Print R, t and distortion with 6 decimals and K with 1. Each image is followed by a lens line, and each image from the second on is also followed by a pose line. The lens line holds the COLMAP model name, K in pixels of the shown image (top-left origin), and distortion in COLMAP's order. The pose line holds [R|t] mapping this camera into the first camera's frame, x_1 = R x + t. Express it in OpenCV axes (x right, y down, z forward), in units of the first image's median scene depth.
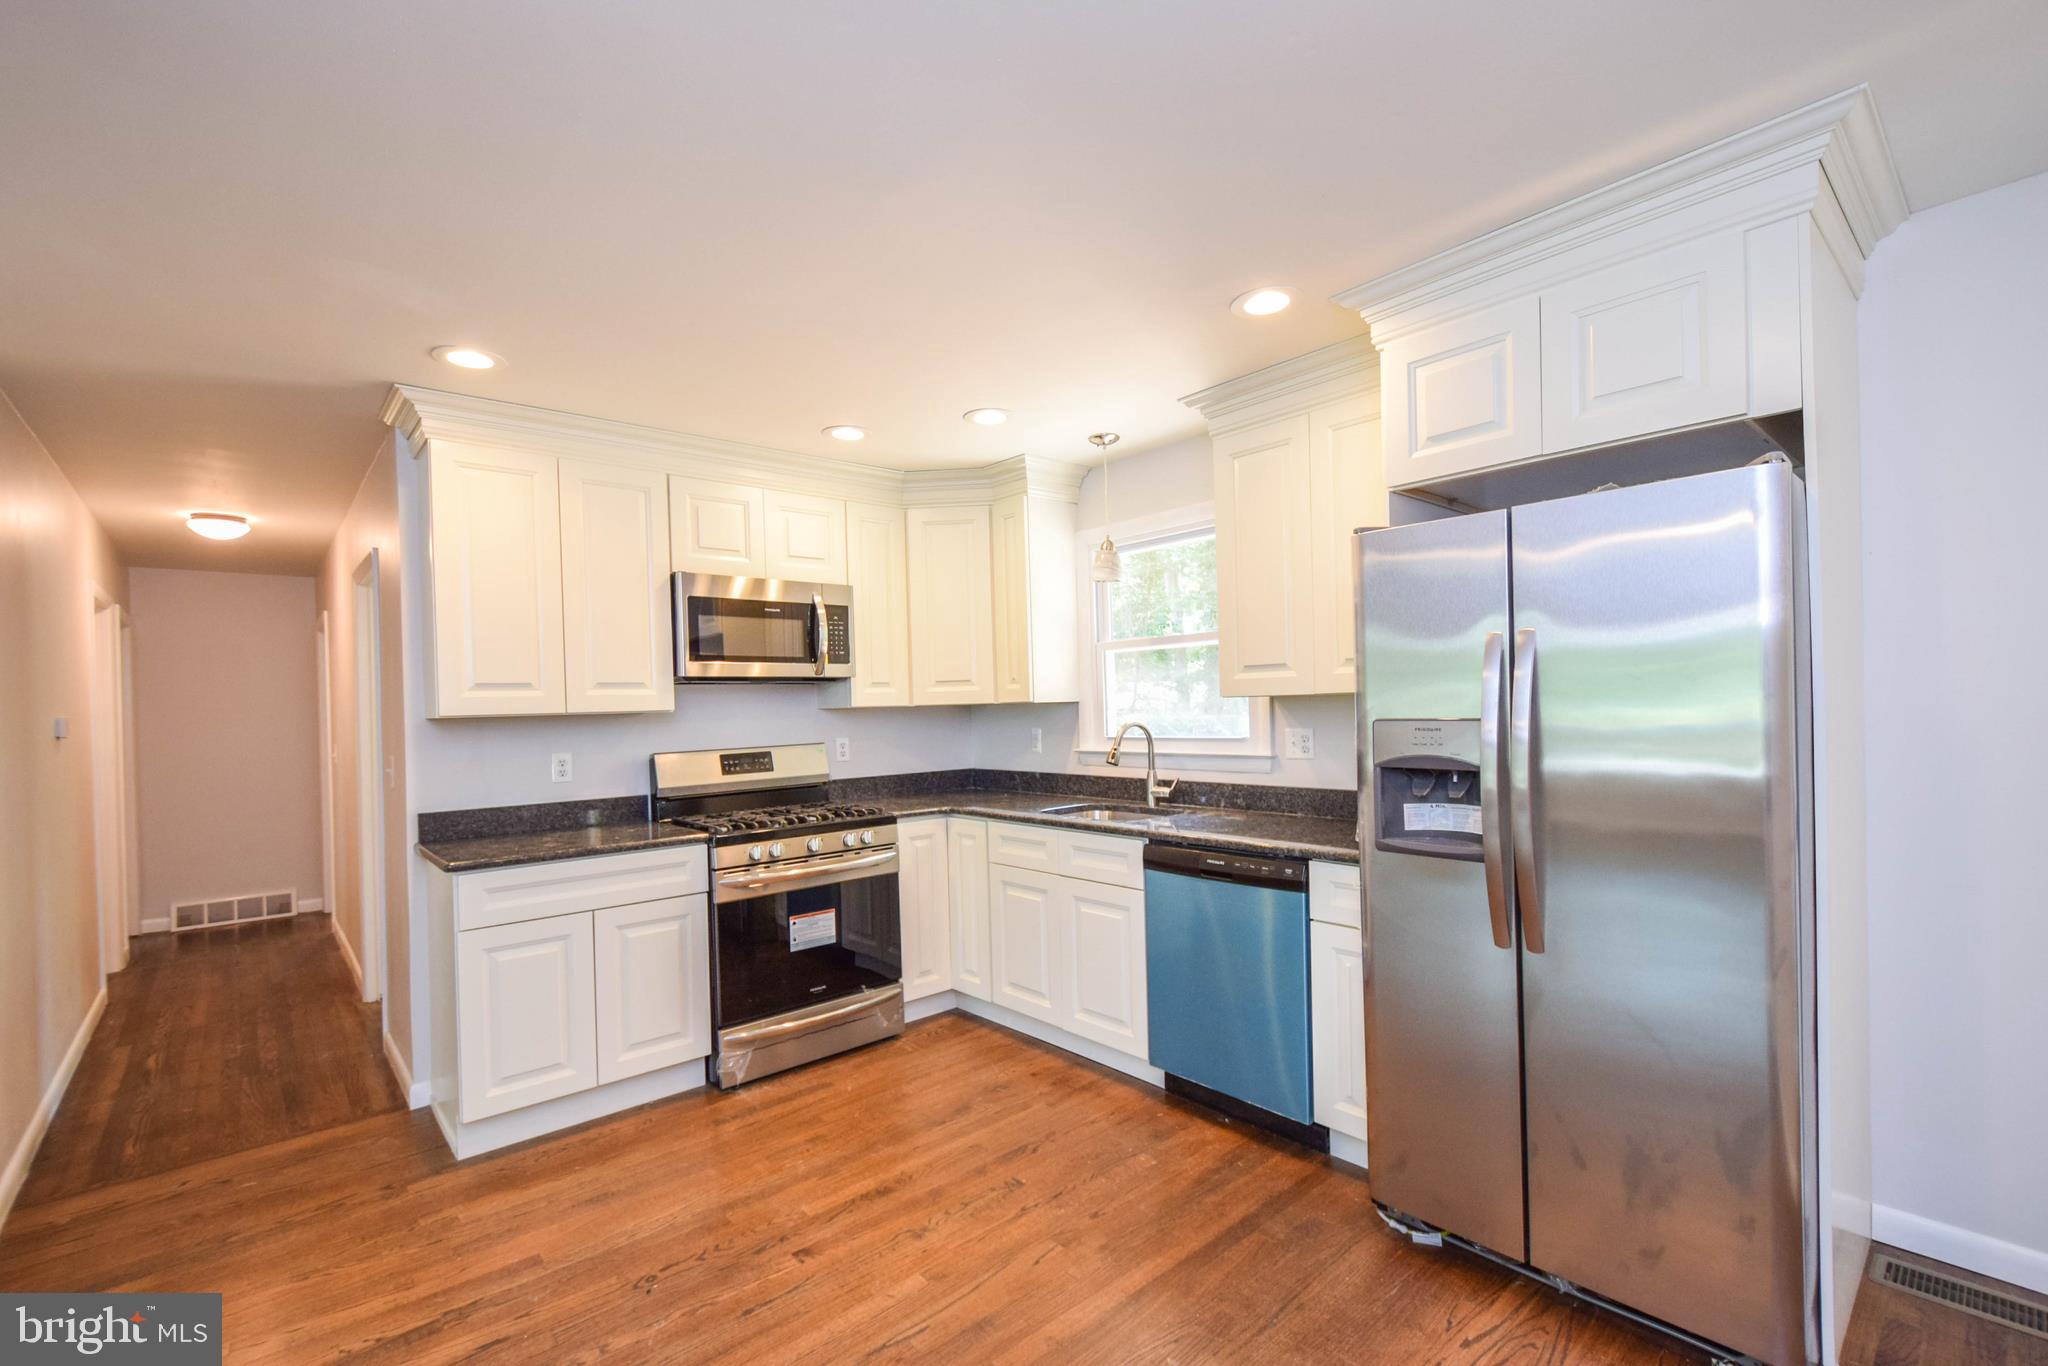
lens RADIAL K [[888.4, 0, 1025.9], [0, 888.4, 711.6], [0, 0, 1]] dist [0.014542, -0.010935]
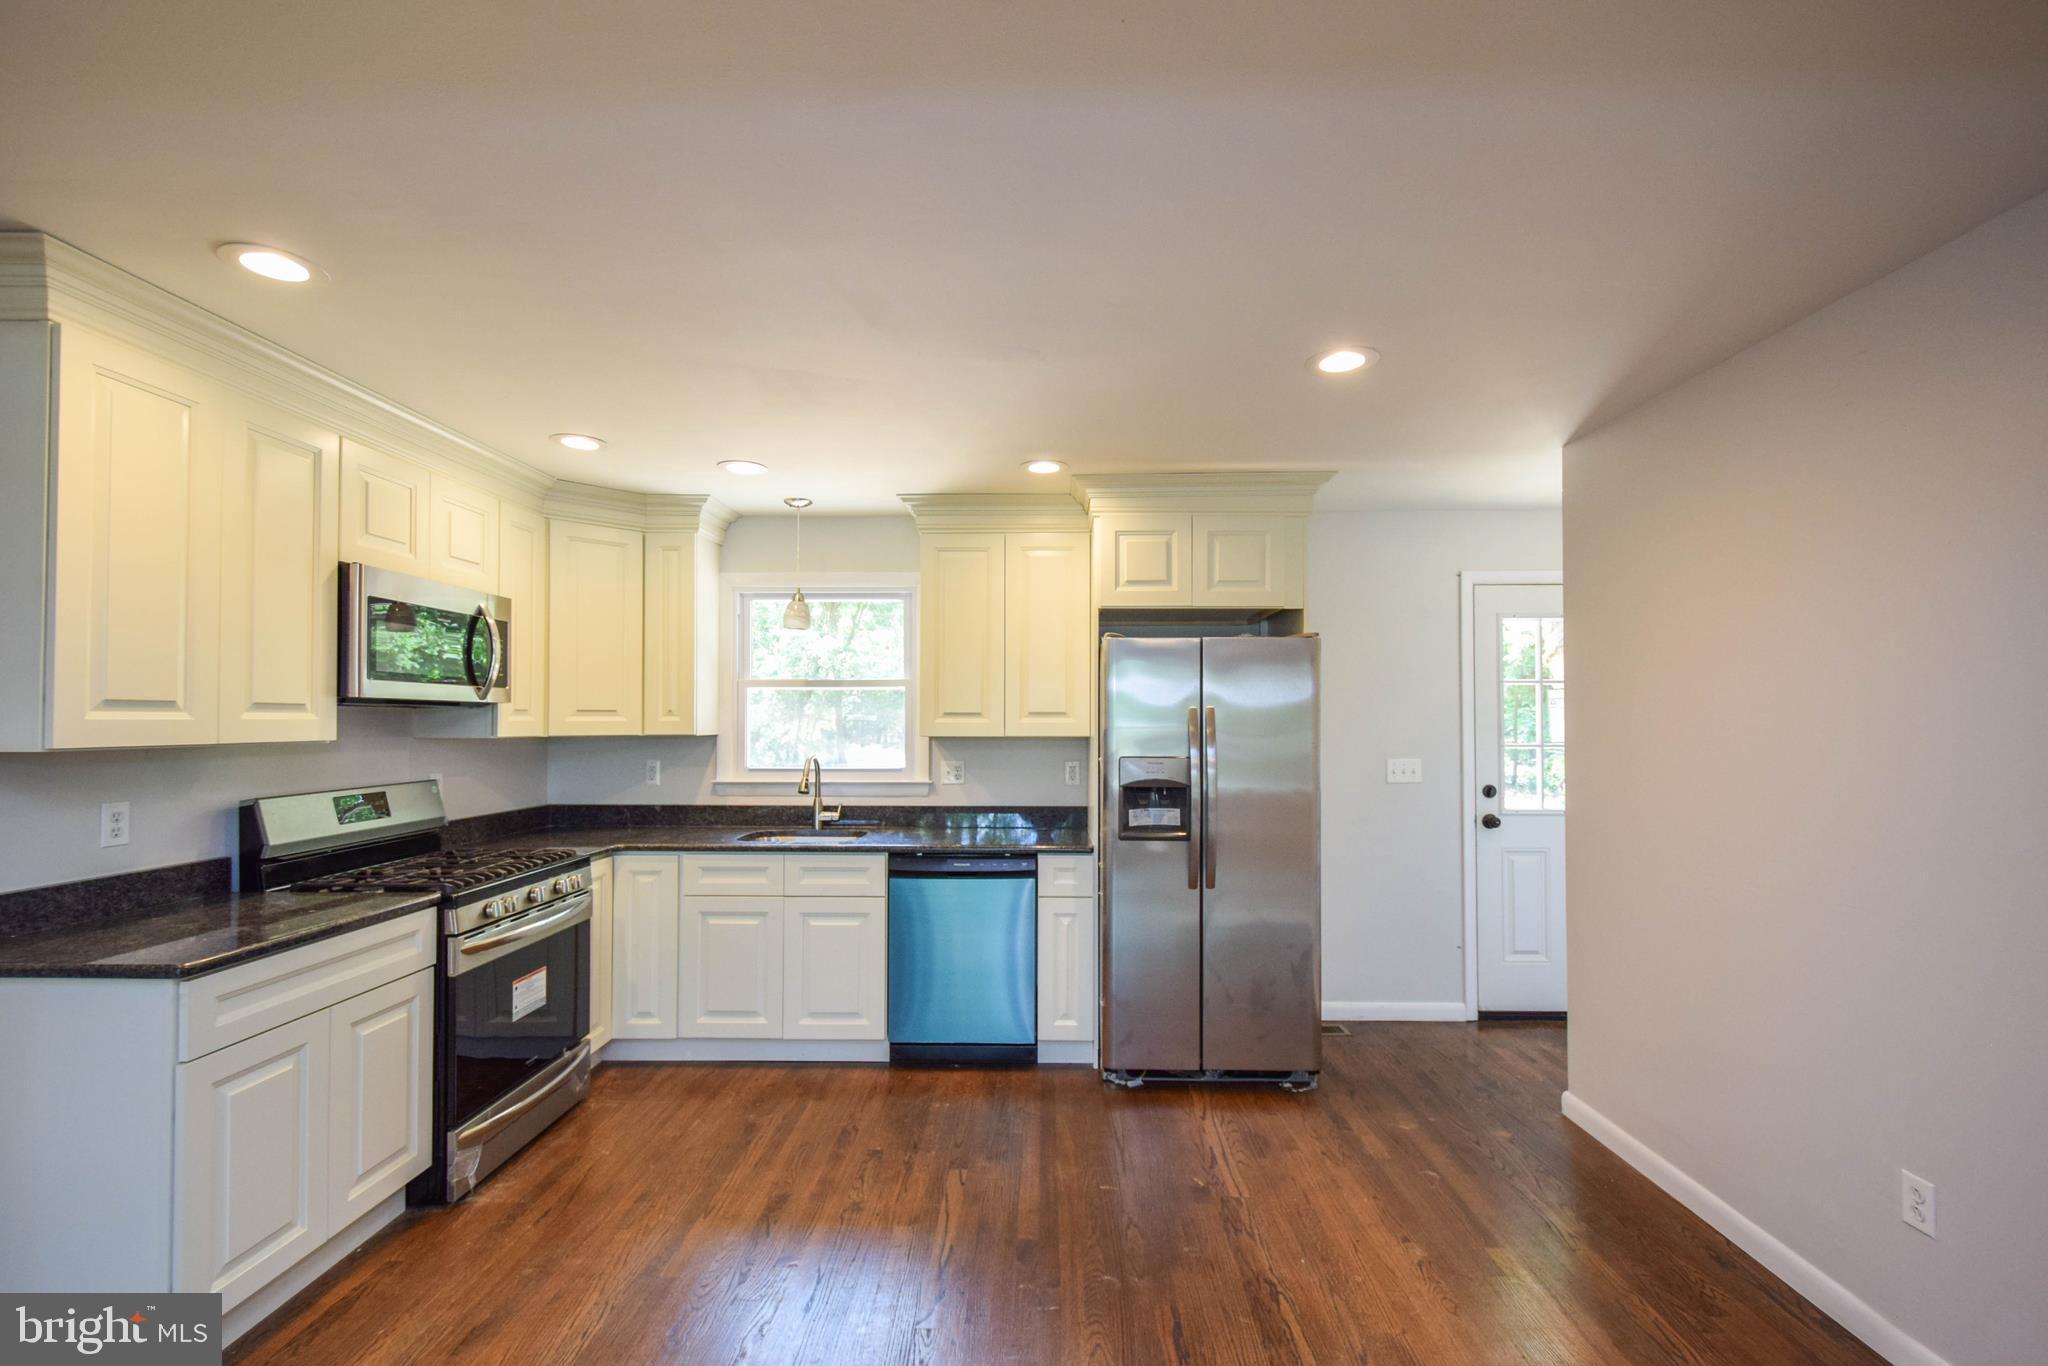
lens RADIAL K [[889.8, 0, 1027.6], [0, 889.8, 707.4], [0, 0, 1]] dist [0.012239, -0.009440]
pose [[0.671253, 0.040003, 0.740148, -0.574459], [-0.014862, 0.999068, -0.040519, -0.008029], [-0.741080, 0.016198, 0.671222, 0.040382]]
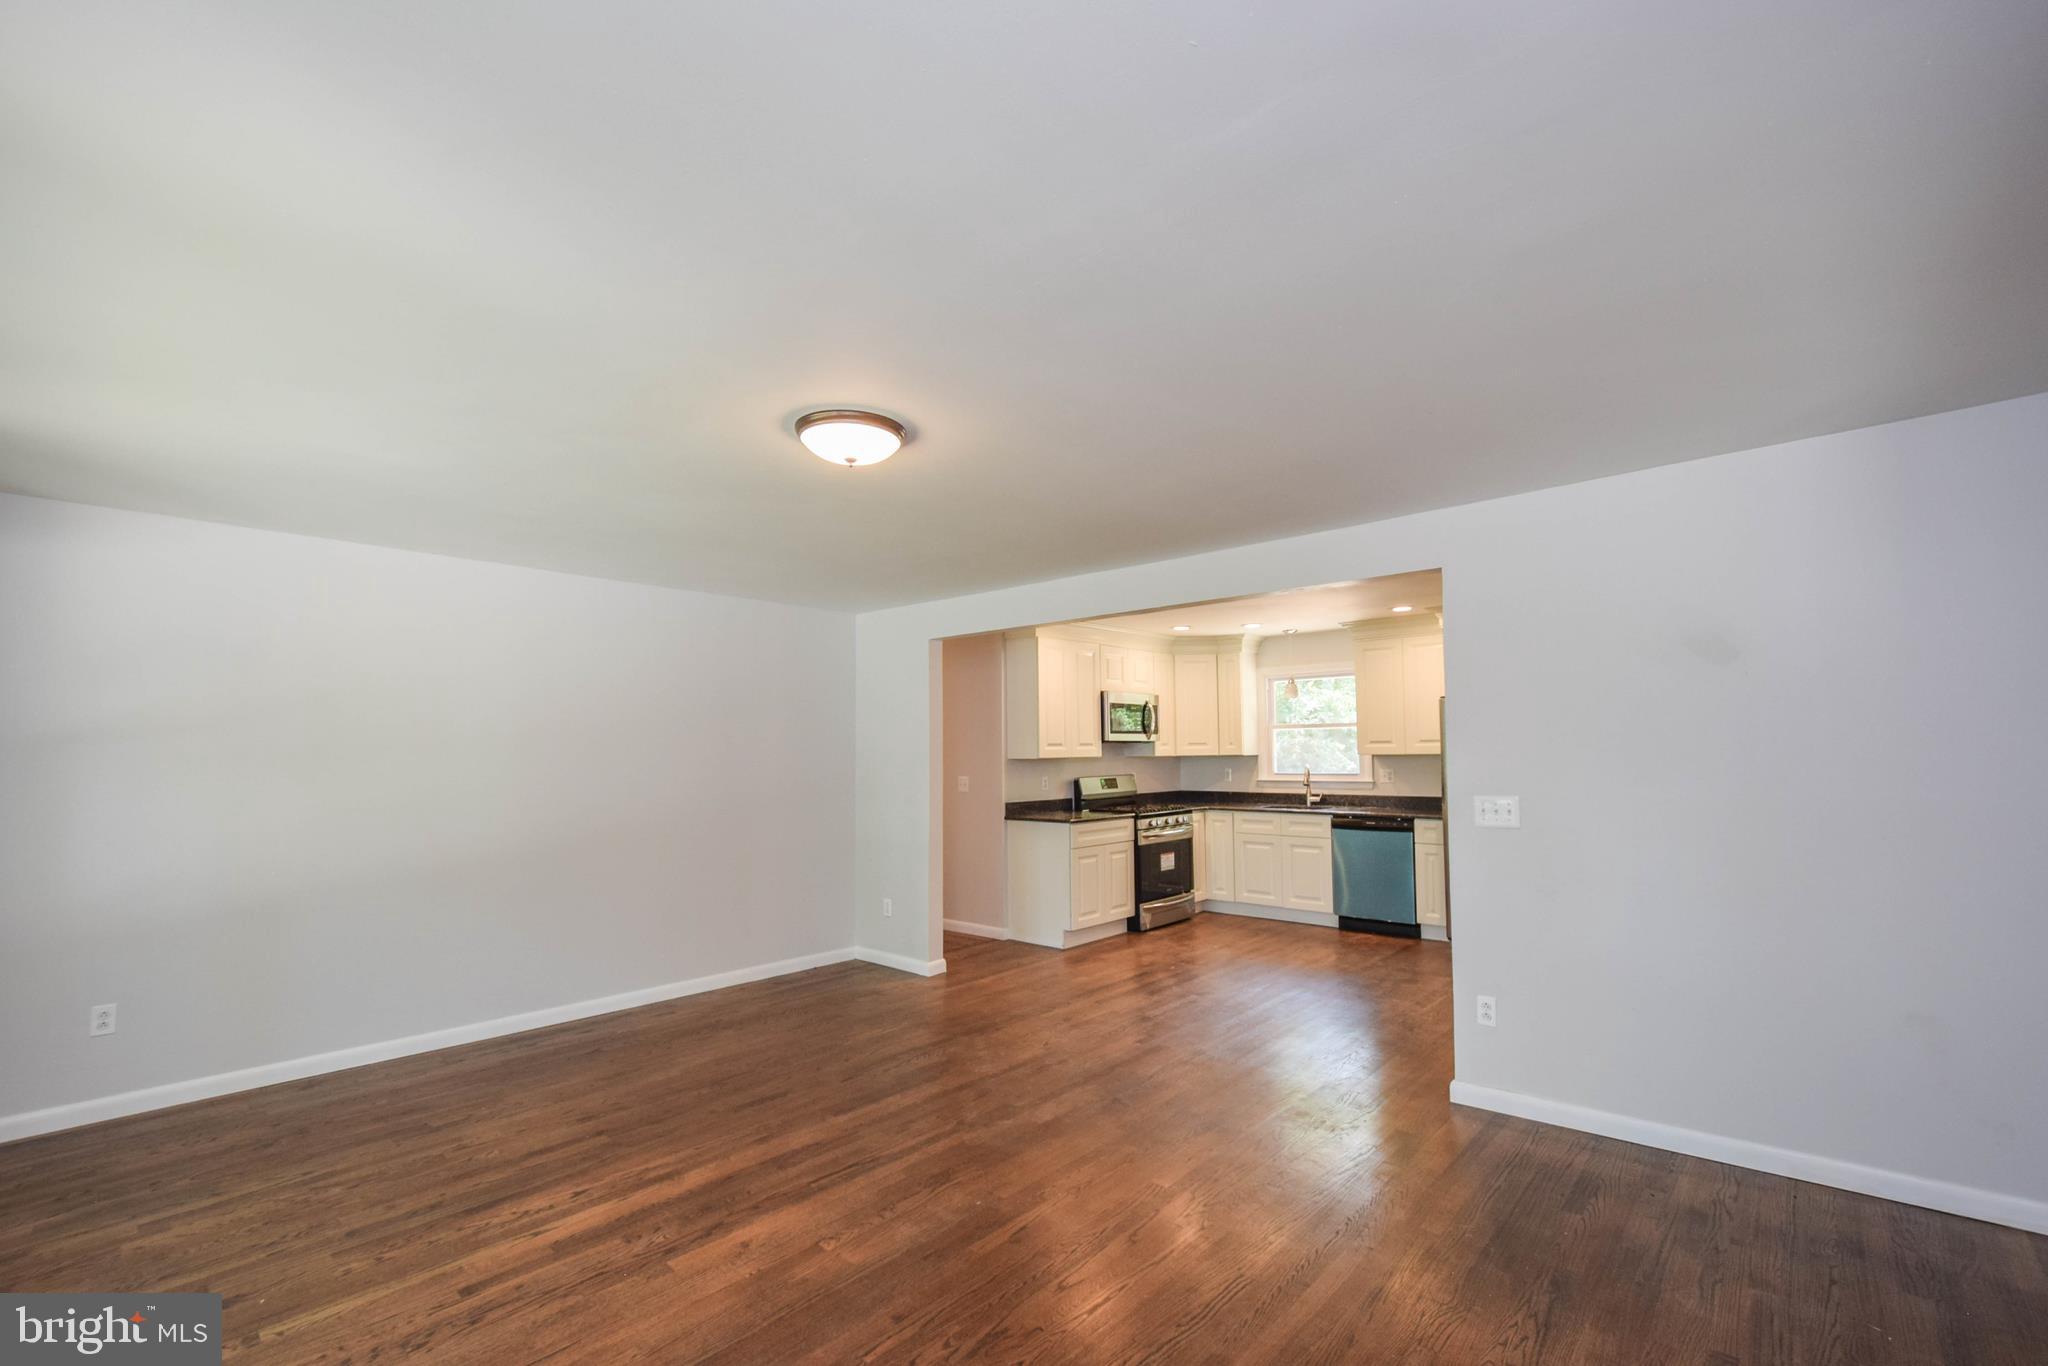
lens RADIAL K [[888.4, 0, 1025.9], [0, 888.4, 711.6], [0, 0, 1]] dist [0.014542, -0.010935]
pose [[0.992370, 0.022188, 0.121282, -0.841072], [-0.015495, 0.998319, -0.055851, 0.012847], [-0.122318, 0.053546, 0.991046, -1.078477]]
